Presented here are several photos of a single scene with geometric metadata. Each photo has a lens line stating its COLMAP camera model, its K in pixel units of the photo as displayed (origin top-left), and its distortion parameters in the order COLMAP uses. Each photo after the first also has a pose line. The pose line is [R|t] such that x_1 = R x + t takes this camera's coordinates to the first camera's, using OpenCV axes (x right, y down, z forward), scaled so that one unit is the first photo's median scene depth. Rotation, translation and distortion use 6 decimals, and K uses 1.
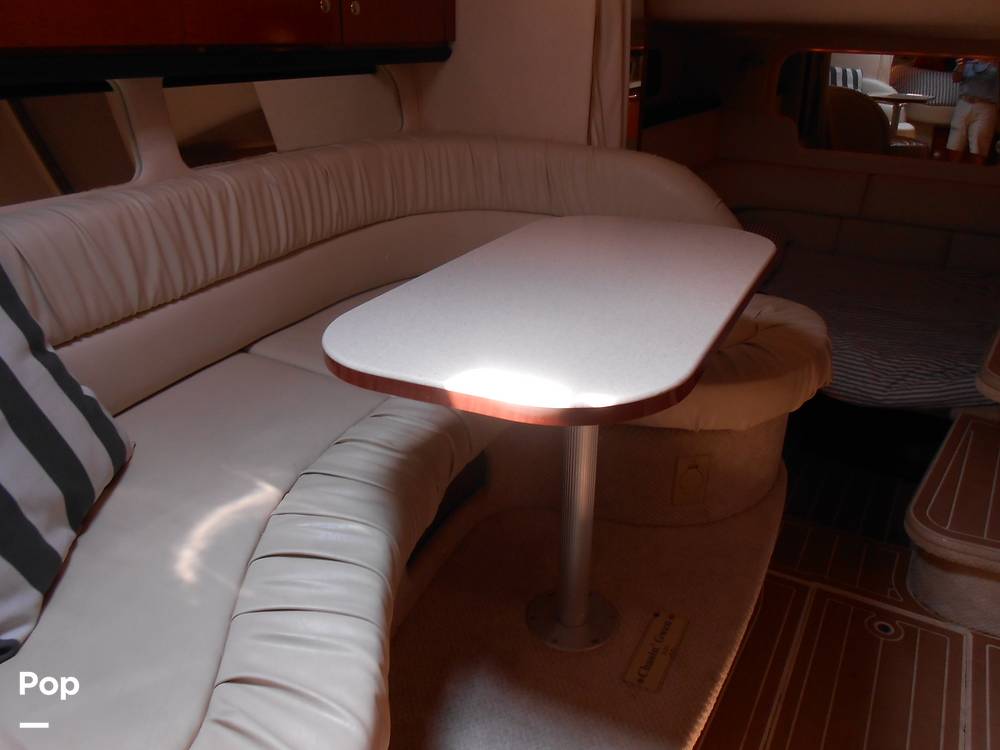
lens RADIAL K [[773.9, 0, 507.3], [0, 773.9, 371.9], [0, 0, 1]] dist [-0.044466, 0.059745]
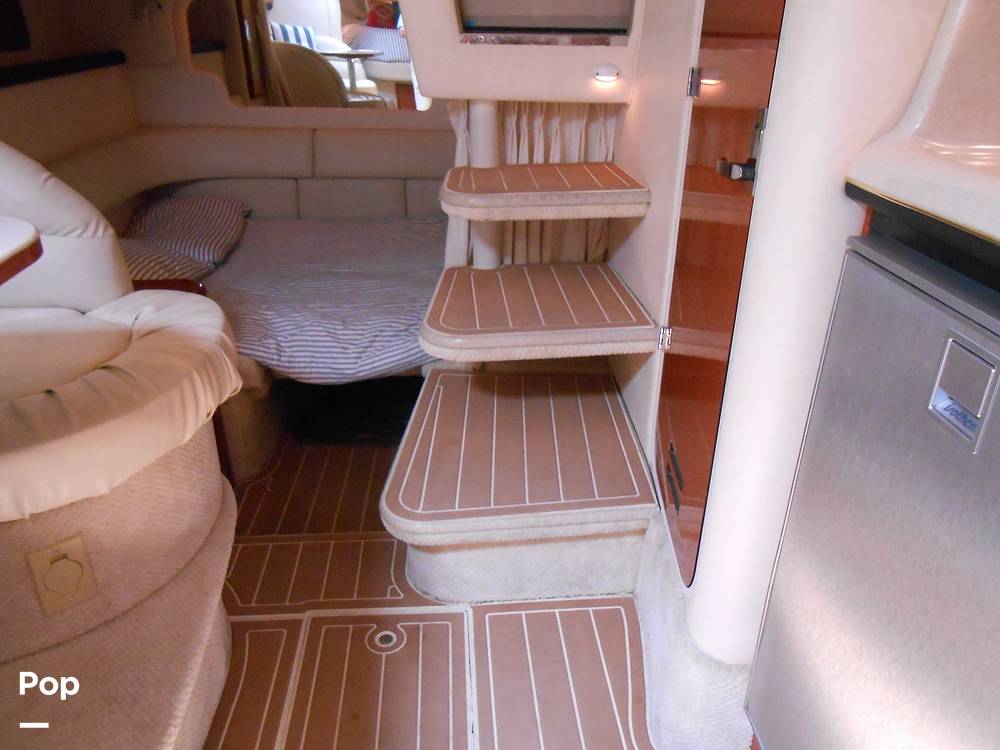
lens RADIAL K [[773.9, 0, 505.2], [0, 773.9, 367.5], [0, 0, 1]] dist [-0.044466, 0.059745]
pose [[0.830261, -0.230377, 0.507537, 0.176767], [0.216228, 0.972399, 0.087664, -0.011884], [-0.513724, 0.036960, 0.857159, 0.127571]]
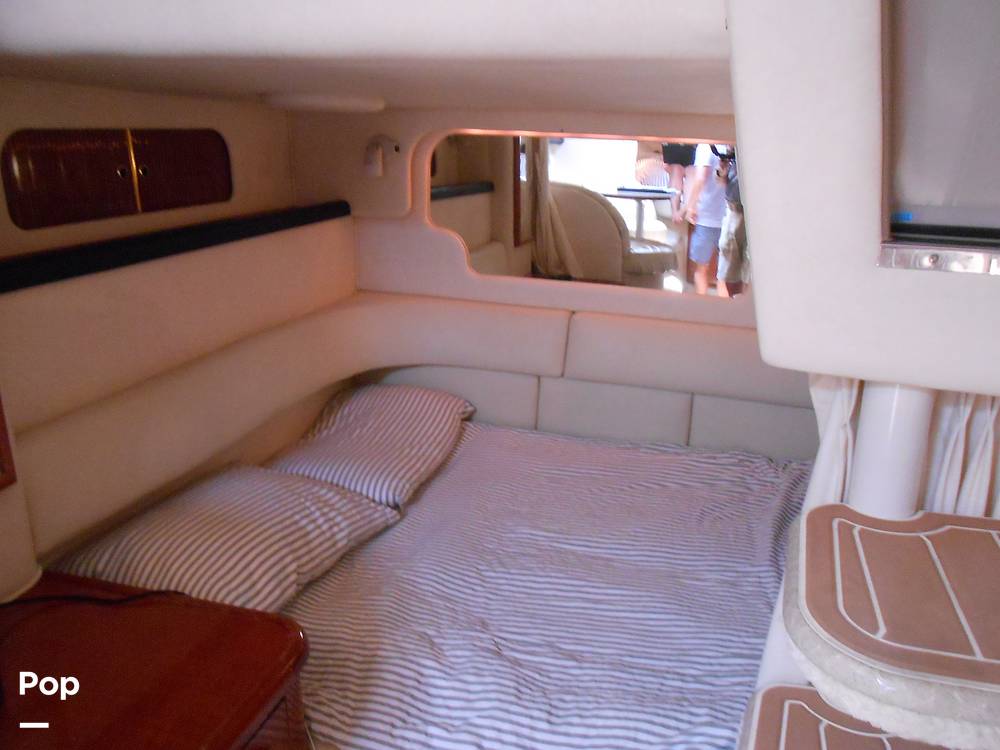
lens RADIAL K [[773.9, 0, 510.7], [0, 773.9, 357.2], [0, 0, 1]] dist [-0.044466, 0.059745]
pose [[0.971979, -0.047380, 0.230242, 0.373151], [0.075723, 0.990374, -0.115866, -0.205414], [-0.222536, 0.130054, 0.966211, 0.517206]]
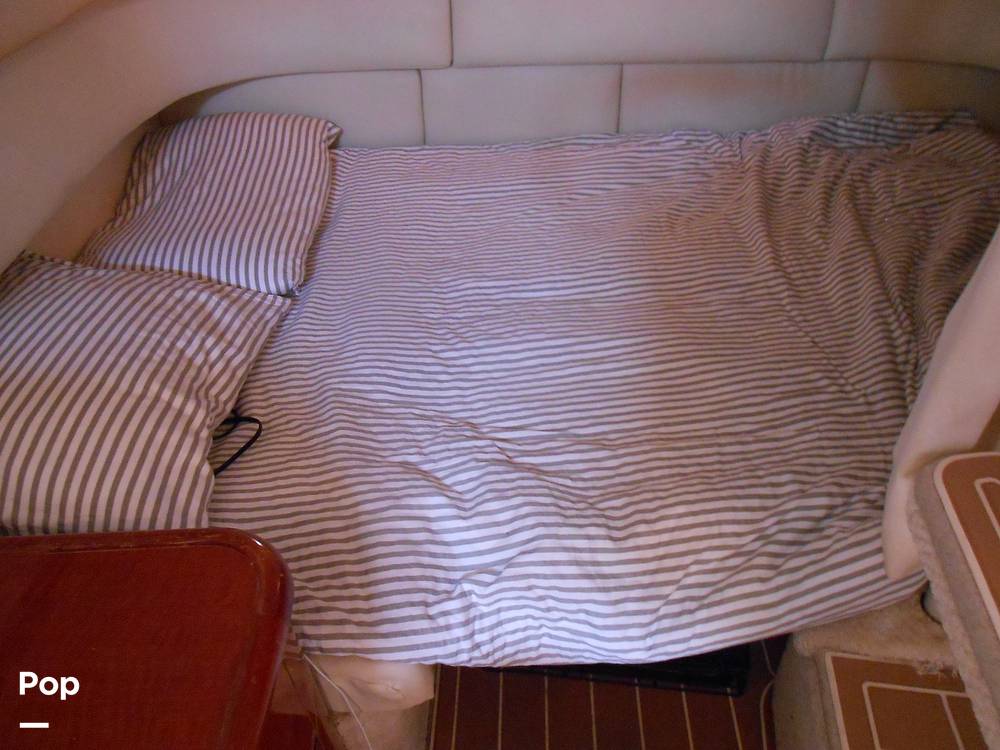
lens RADIAL K [[773.9, 0, 497.8], [0, 773.9, 392.0], [0, 0, 1]] dist [-0.044466, 0.059745]
pose [[0.870388, -0.350319, 0.345978, 0.342368], [0.235503, 0.913300, 0.332296, -0.238001], [-0.432391, -0.207748, 0.877427, 0.729611]]
